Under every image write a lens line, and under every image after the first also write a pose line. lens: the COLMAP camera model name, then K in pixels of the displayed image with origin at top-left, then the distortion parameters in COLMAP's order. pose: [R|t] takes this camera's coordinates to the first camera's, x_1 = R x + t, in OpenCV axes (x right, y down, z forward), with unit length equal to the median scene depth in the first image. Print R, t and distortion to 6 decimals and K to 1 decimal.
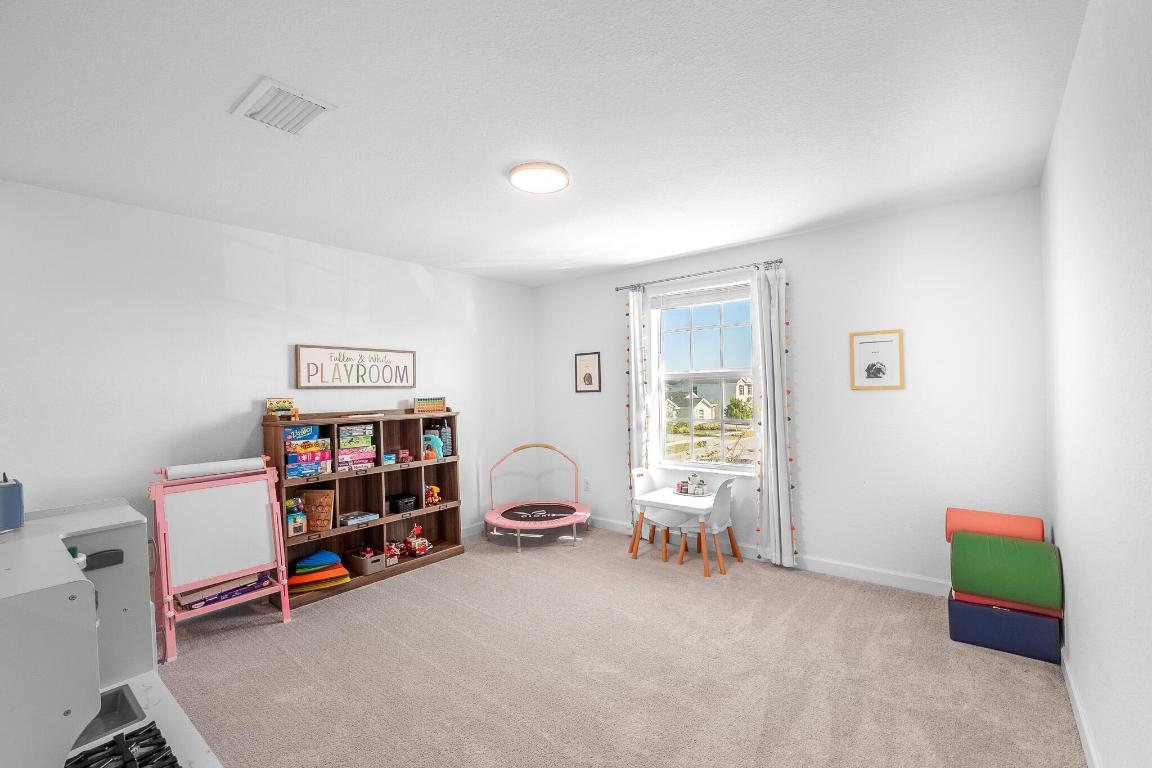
lens RADIAL K [[503.0, 0, 576.0], [0, 503.0, 384.0], [0, 0, 1]] dist [-0.001135, -0.000113]
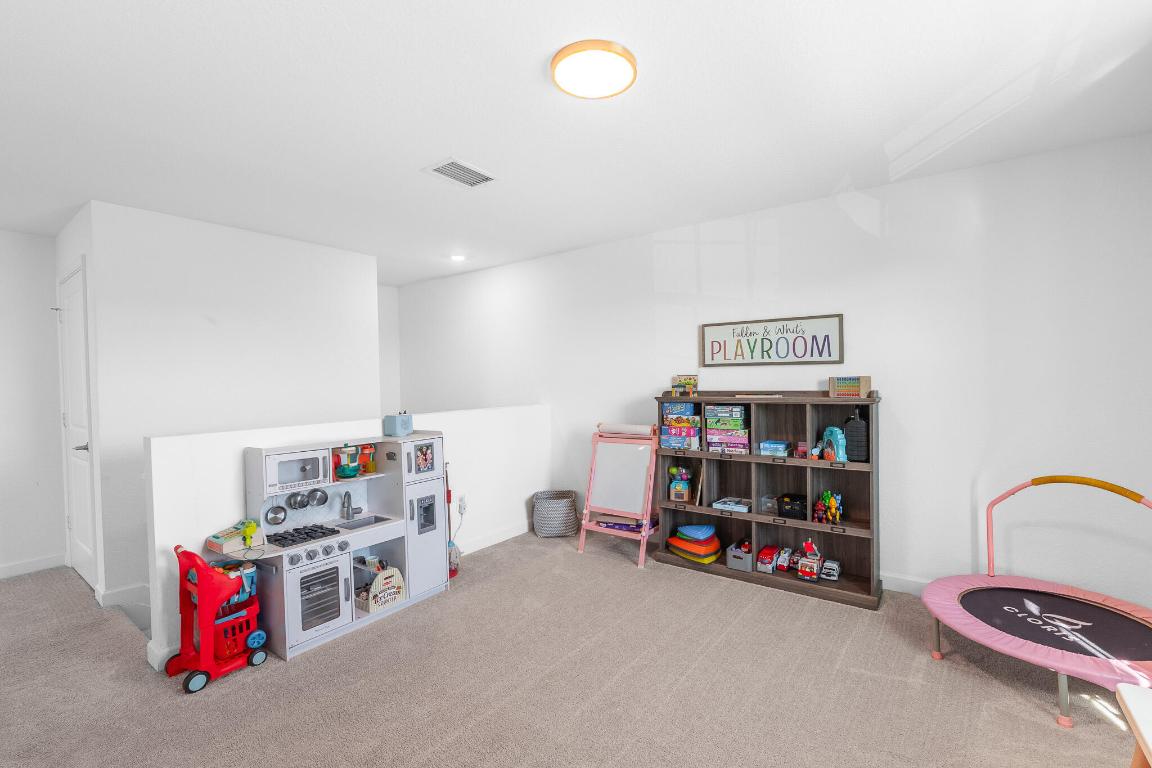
lens RADIAL K [[503.0, 0, 576.0], [0, 503.0, 384.0], [0, 0, 1]] dist [-0.001135, -0.000113]
pose [[0.054418, 0.034008, -0.997939, 0.459114], [0.030348, 0.998902, 0.035696, 0.000017], [0.998057, -0.032228, 0.053326, 0.645381]]
